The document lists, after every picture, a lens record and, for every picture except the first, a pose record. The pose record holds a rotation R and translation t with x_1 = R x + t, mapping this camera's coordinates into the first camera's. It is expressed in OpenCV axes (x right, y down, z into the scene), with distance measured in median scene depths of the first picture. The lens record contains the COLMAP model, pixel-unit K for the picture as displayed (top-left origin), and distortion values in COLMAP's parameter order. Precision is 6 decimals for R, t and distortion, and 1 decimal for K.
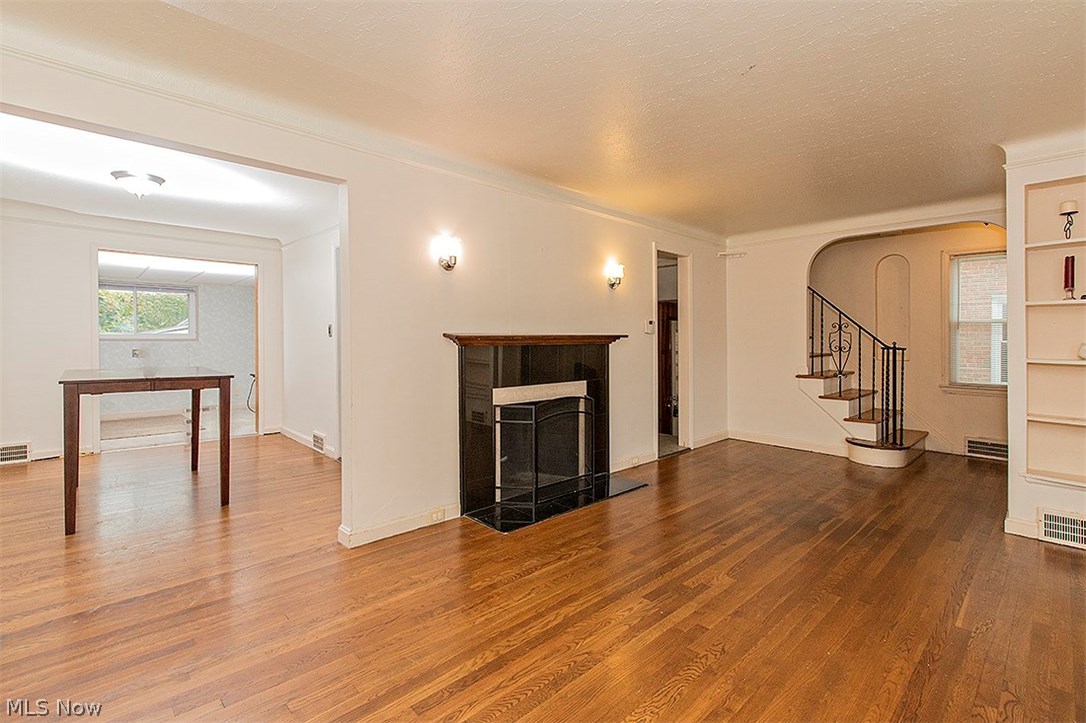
lens RADIAL K [[503.4, 0, 560.3], [0, 503.4, 346.7], [0, 0, 1]] dist [0.000956, 0.000054]
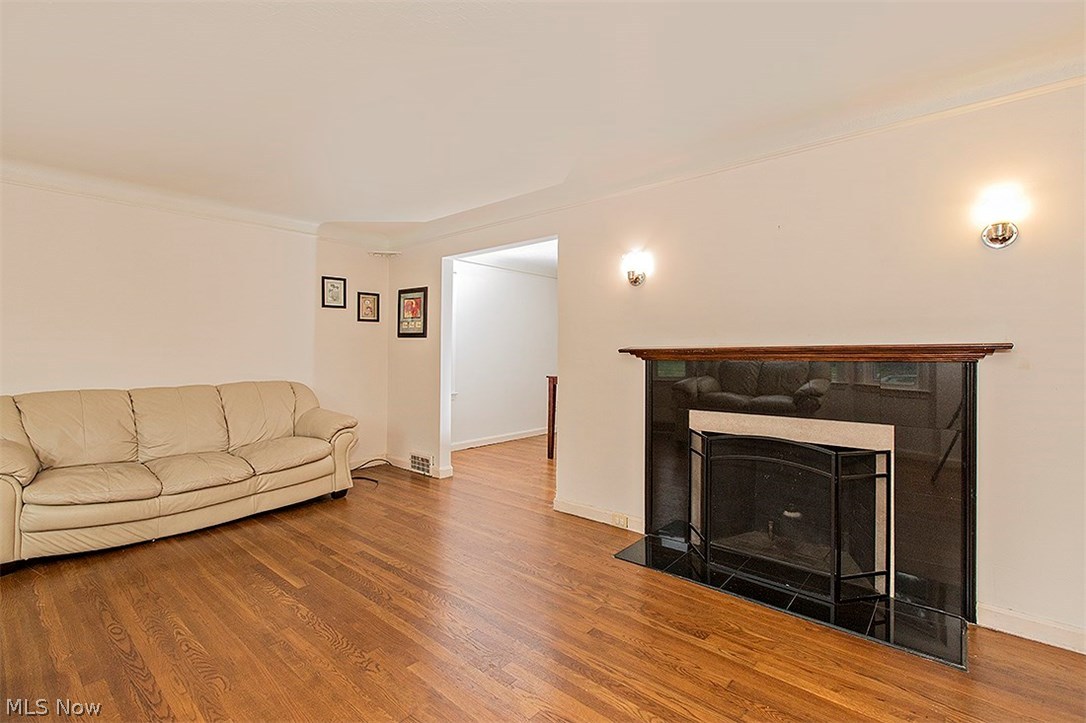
lens RADIAL K [[501.6, 0, 533.9], [0, 501.6, 357.4], [0, 0, 1]] dist [-0.001977, 0.000074]
pose [[0.058602, 0.005958, -0.998264, 0.513886], [-0.014436, 0.999883, 0.005120, -0.006024], [0.998177, 0.014111, 0.058681, 0.488549]]
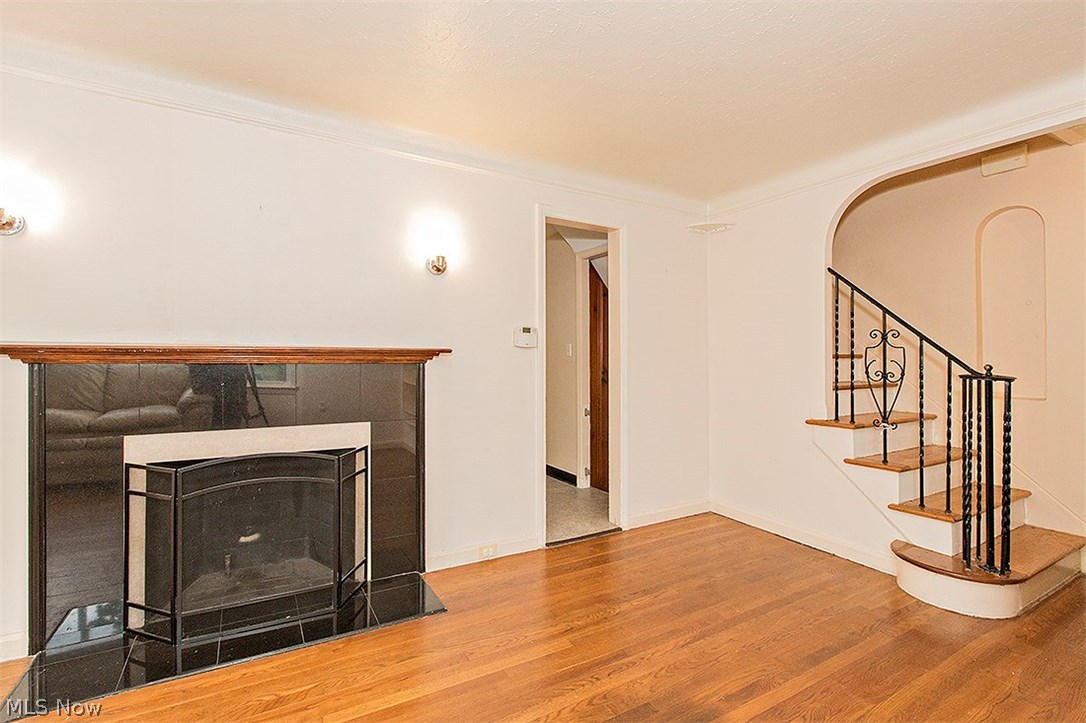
lens RADIAL K [[501.6, 0, 533.9], [0, 501.6, 357.4], [0, 0, 1]] dist [-0.001977, 0.000074]
pose [[0.965898, 0.005443, -0.258865, 0.351010], [-0.010195, 0.999803, -0.017017, -0.003495], [0.258721, 0.019075, 0.965764, 0.397117]]
